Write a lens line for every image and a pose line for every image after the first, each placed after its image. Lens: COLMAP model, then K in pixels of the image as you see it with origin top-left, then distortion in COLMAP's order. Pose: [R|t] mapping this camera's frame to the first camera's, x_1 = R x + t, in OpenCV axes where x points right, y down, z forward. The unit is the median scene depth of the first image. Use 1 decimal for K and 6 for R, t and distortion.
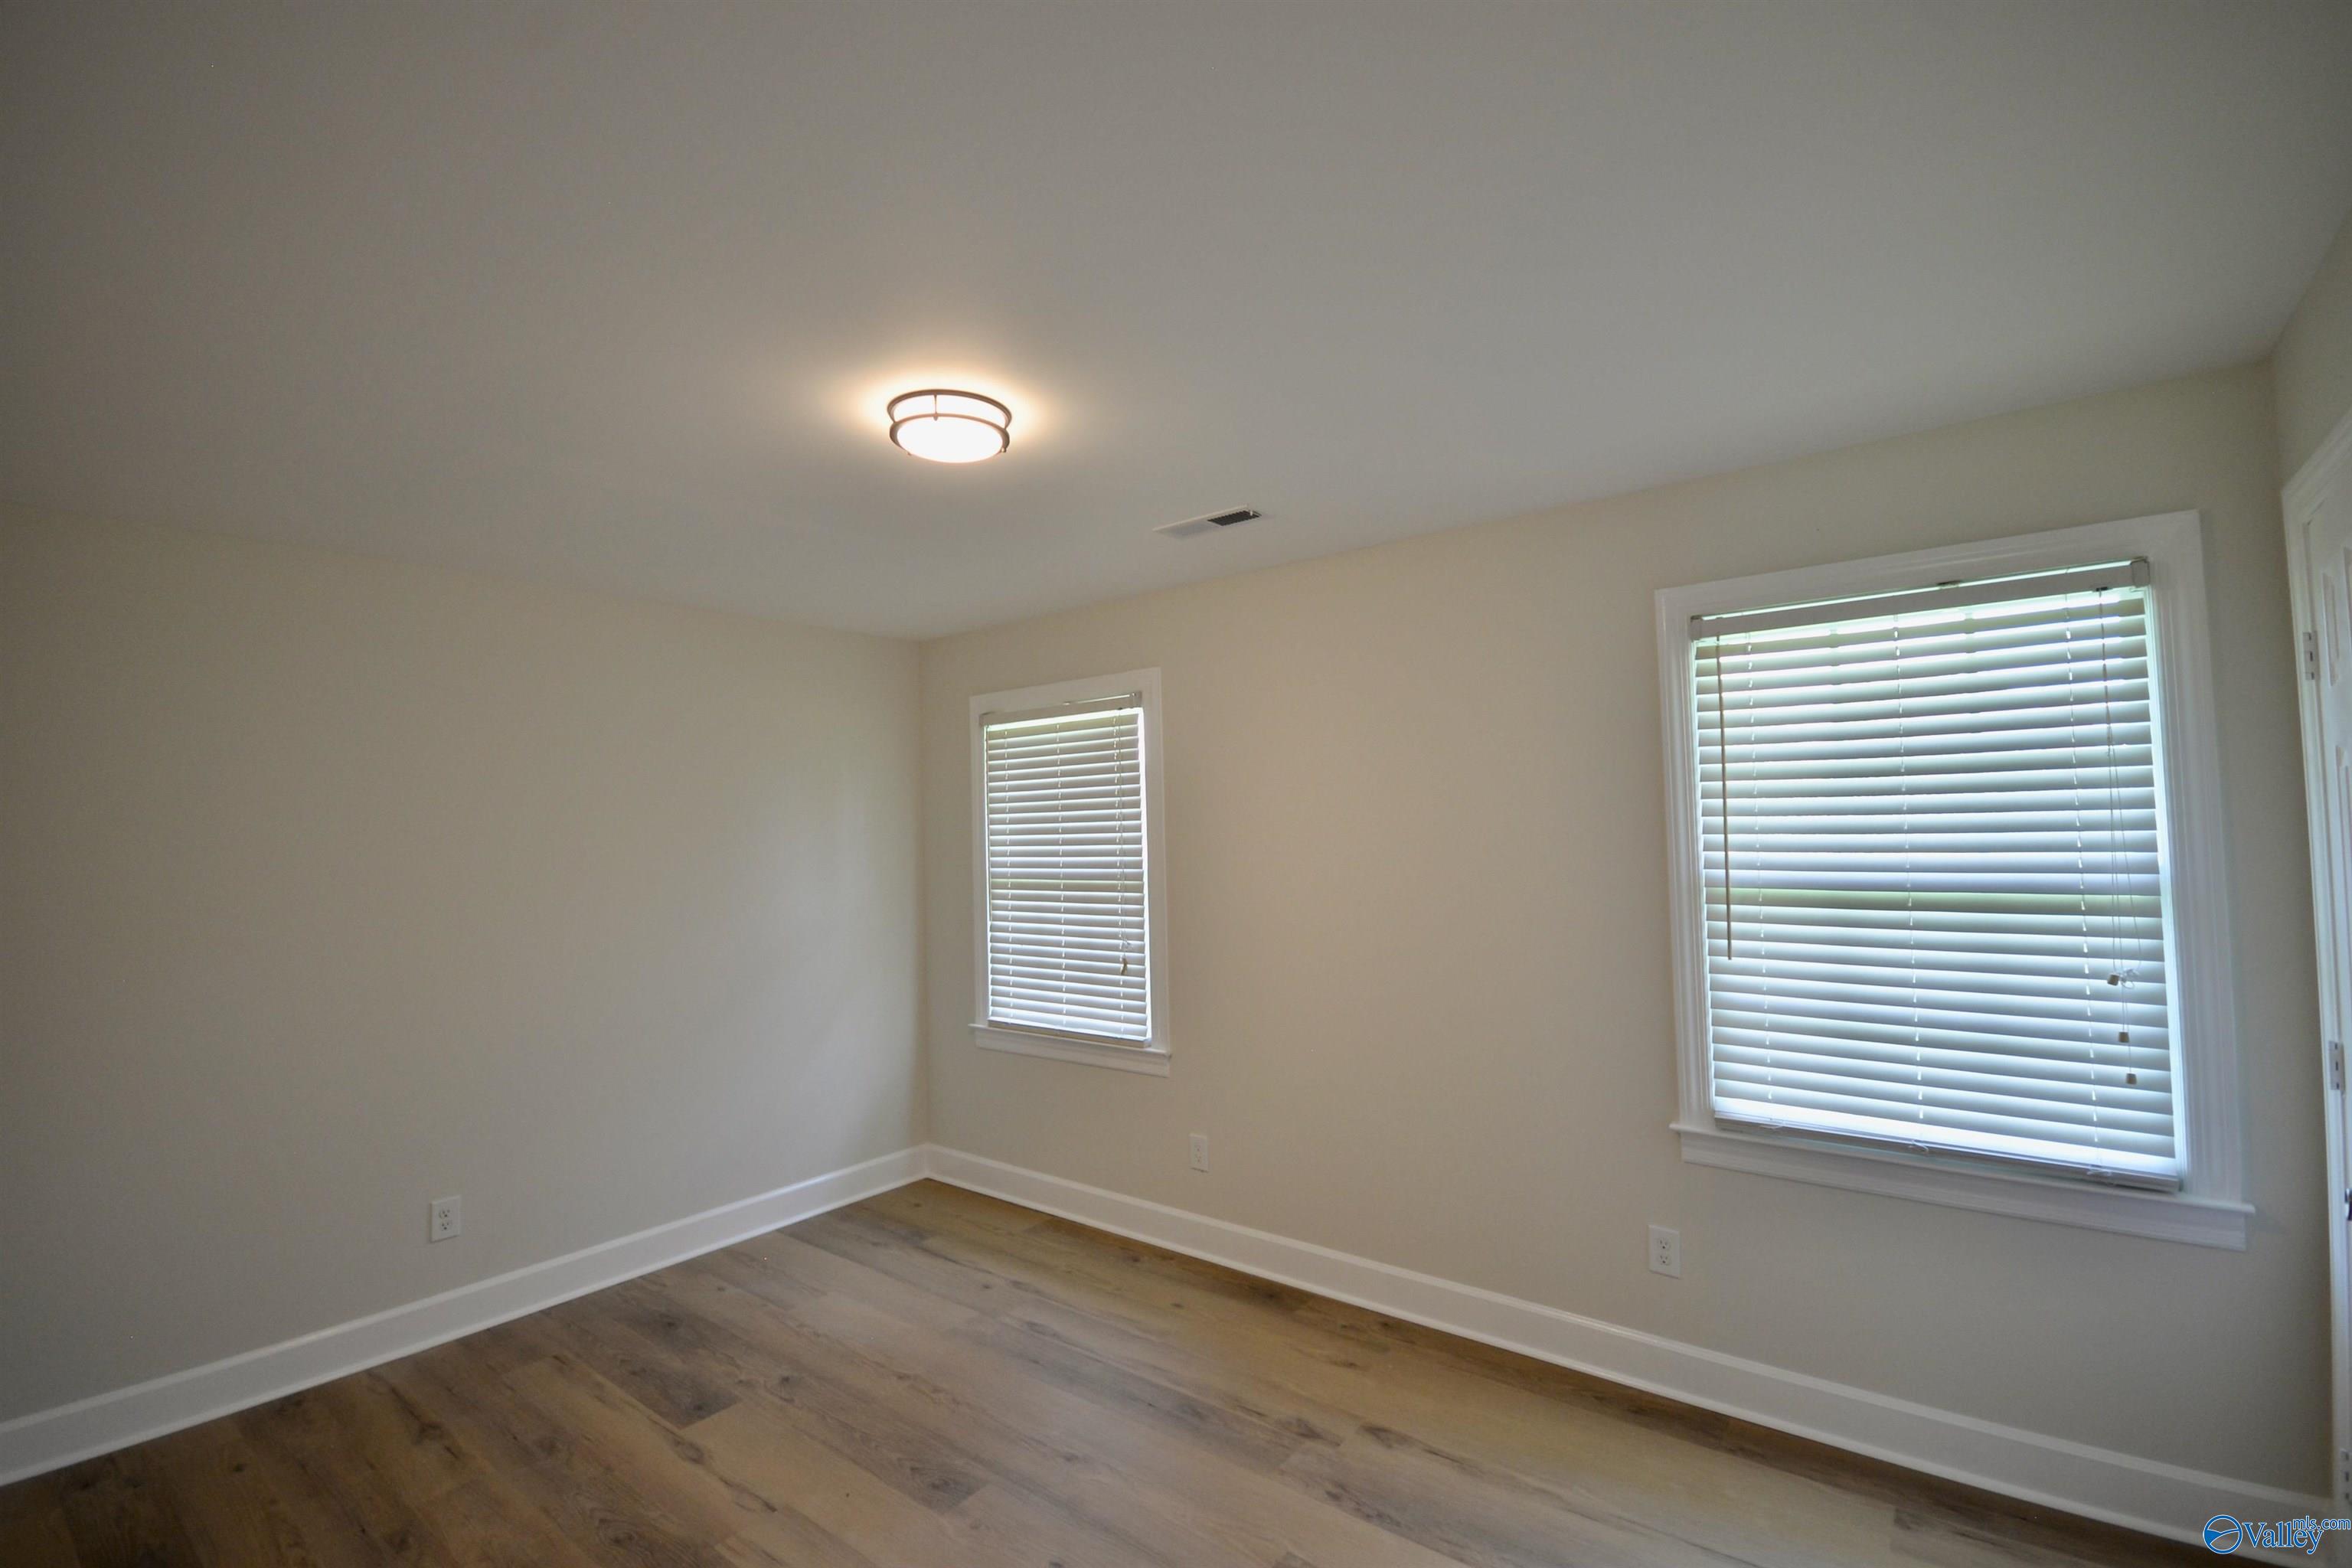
lens RADIAL K [[1028.3, 0, 1158.6], [0, 1028.3, 791.8], [0, 0, 1]] dist [-0.004084, 0.000501]
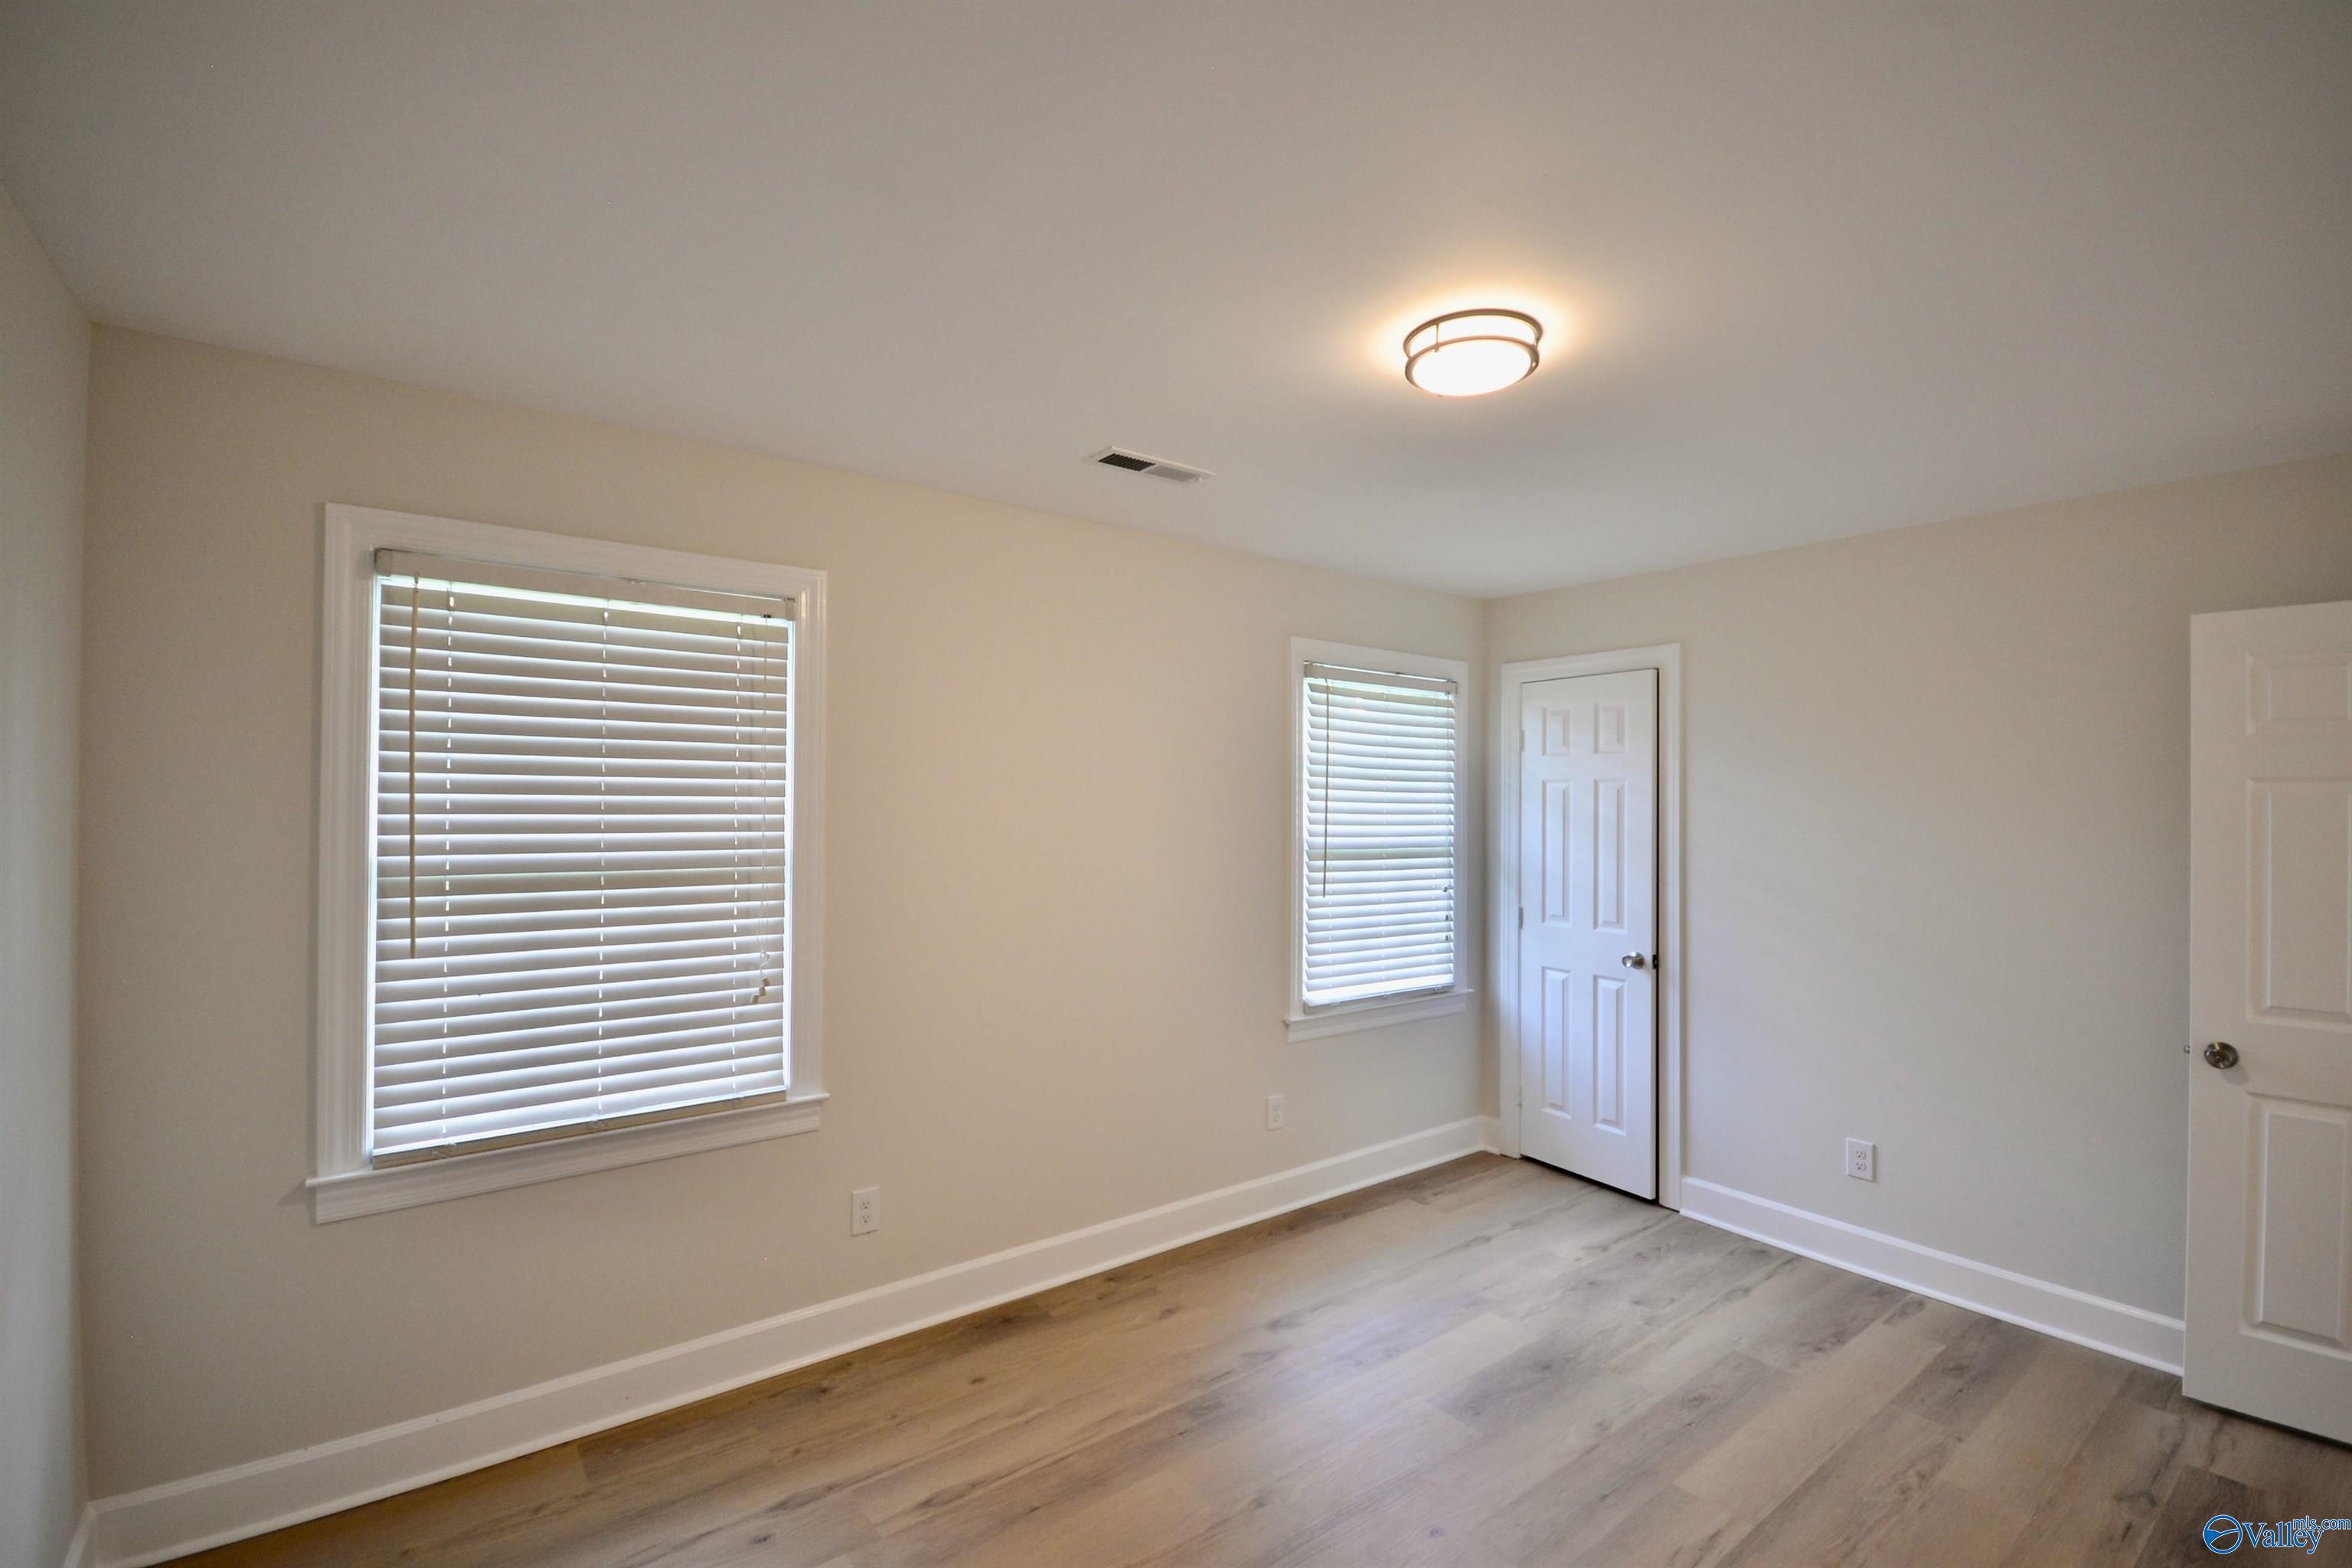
lens RADIAL K [[1028.3, 0, 1160.0], [0, 1028.3, 806.1], [0, 0, 1]] dist [-0.004084, 0.000501]
pose [[0.248364, 0.035314, 0.968023, -0.692002], [-0.041838, 0.998794, -0.025702, 0.057838], [-0.967763, -0.034117, 0.249542, 0.625167]]
